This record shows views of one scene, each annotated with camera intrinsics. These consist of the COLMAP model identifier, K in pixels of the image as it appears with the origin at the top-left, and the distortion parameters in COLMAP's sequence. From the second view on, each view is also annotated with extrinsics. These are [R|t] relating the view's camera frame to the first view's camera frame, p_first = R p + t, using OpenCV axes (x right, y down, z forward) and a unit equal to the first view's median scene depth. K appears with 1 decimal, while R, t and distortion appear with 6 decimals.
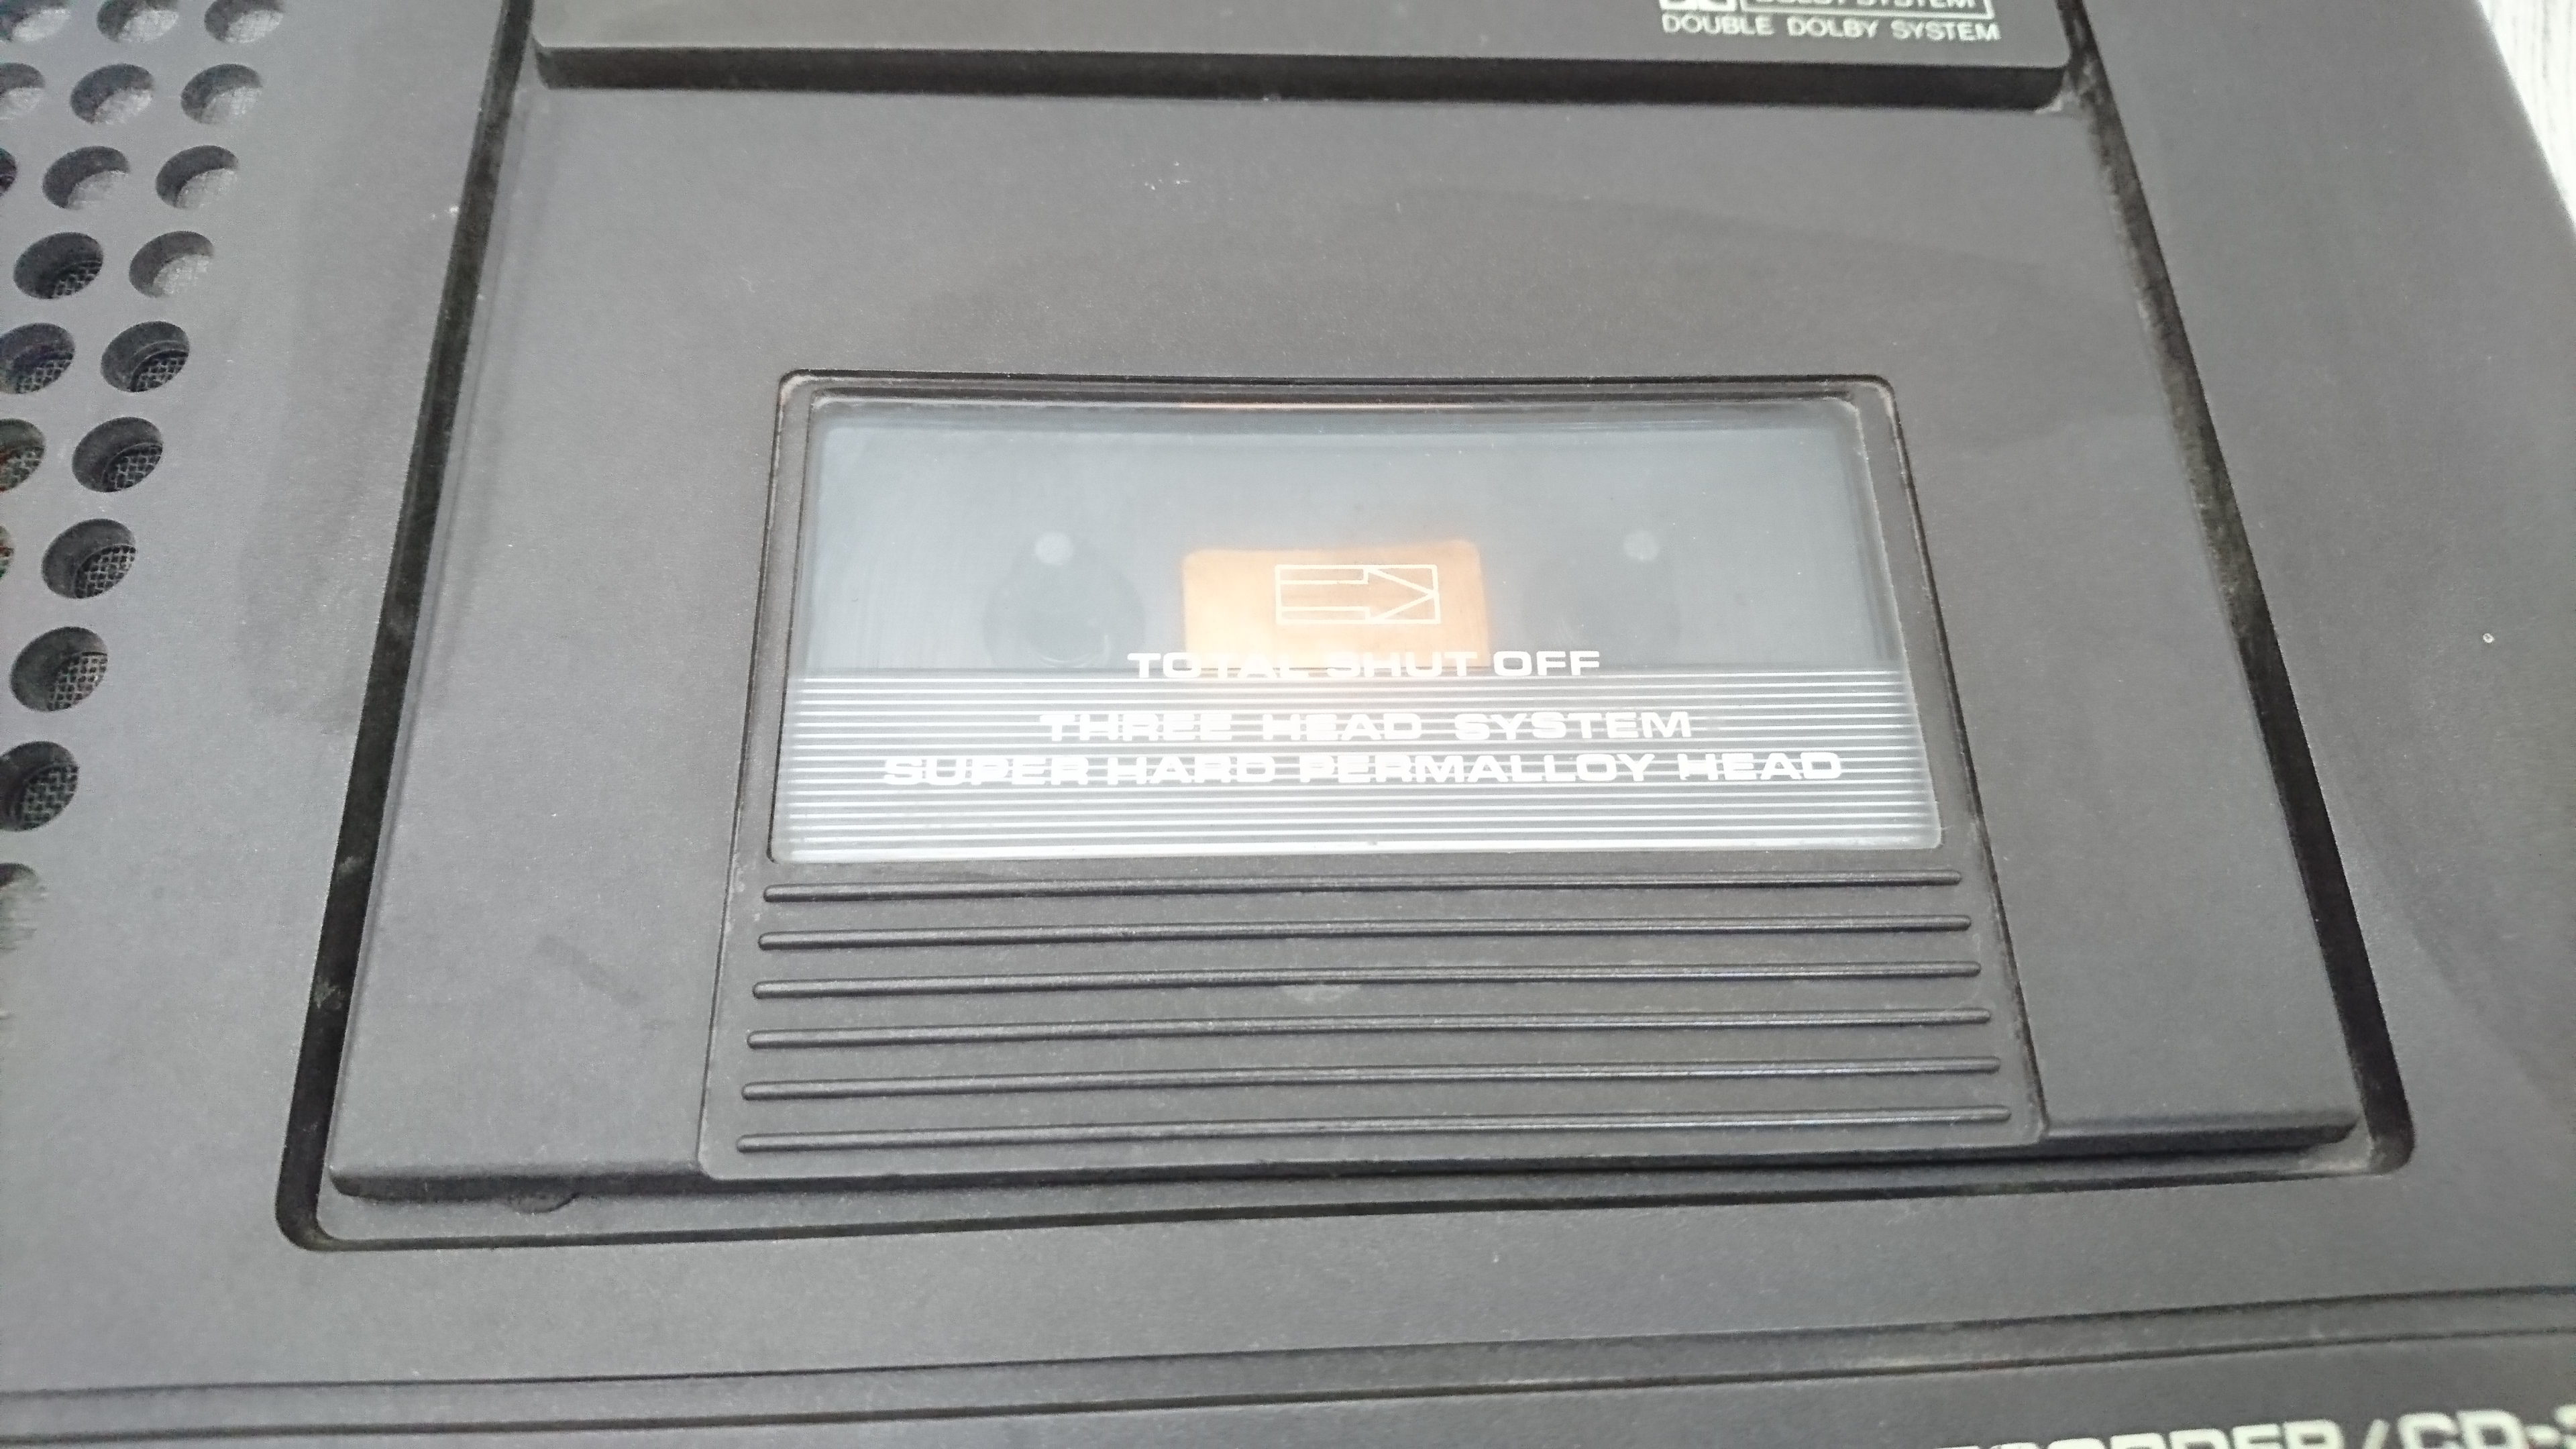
lens RADIAL K [[1634.0, 0, 1279.9], [0, 1634.0, 734.2], [0, 0, 1]] dist [0.152035, -0.277491]
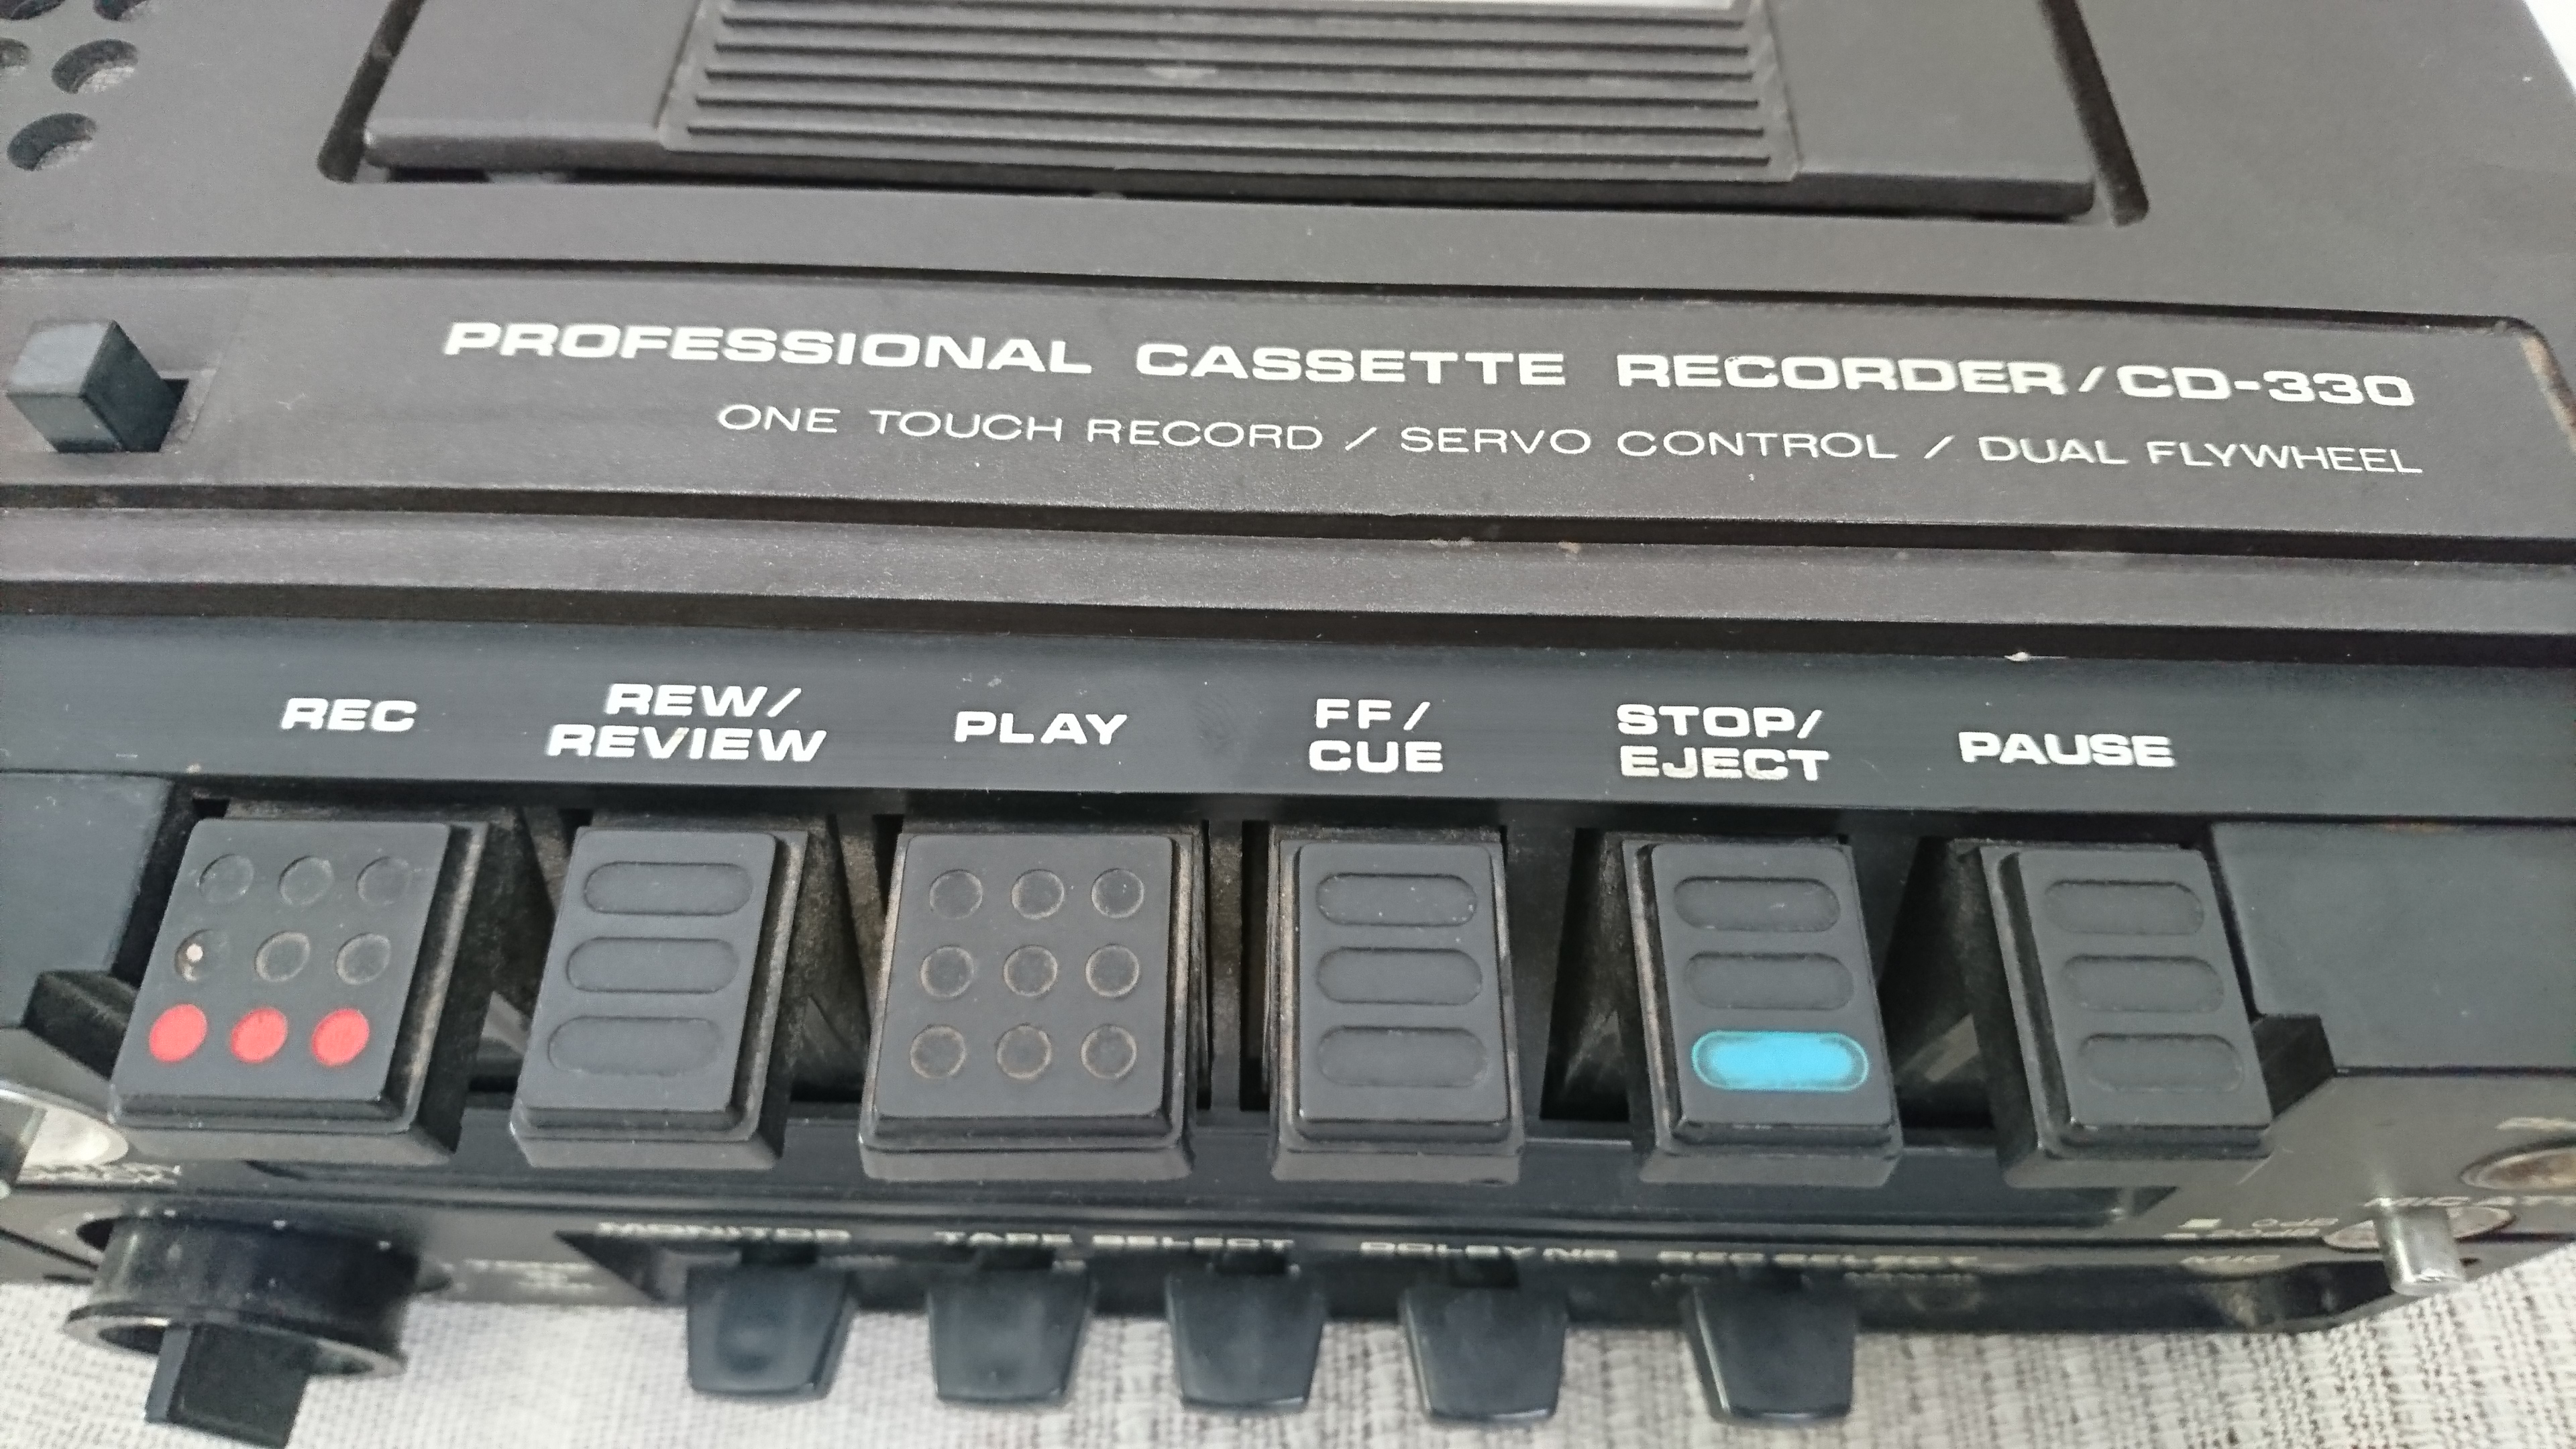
lens RADIAL K [[1634.0, 0, 1279.9], [0, 1634.0, 734.2], [0, 0, 1]] dist [0.152035, -0.277491]
pose [[0.997561, 0.025316, -0.065043, 0.169368], [-0.032931, 0.992370, -0.118812, 0.708894], [0.061538, 0.120665, 0.990784, -0.109815]]
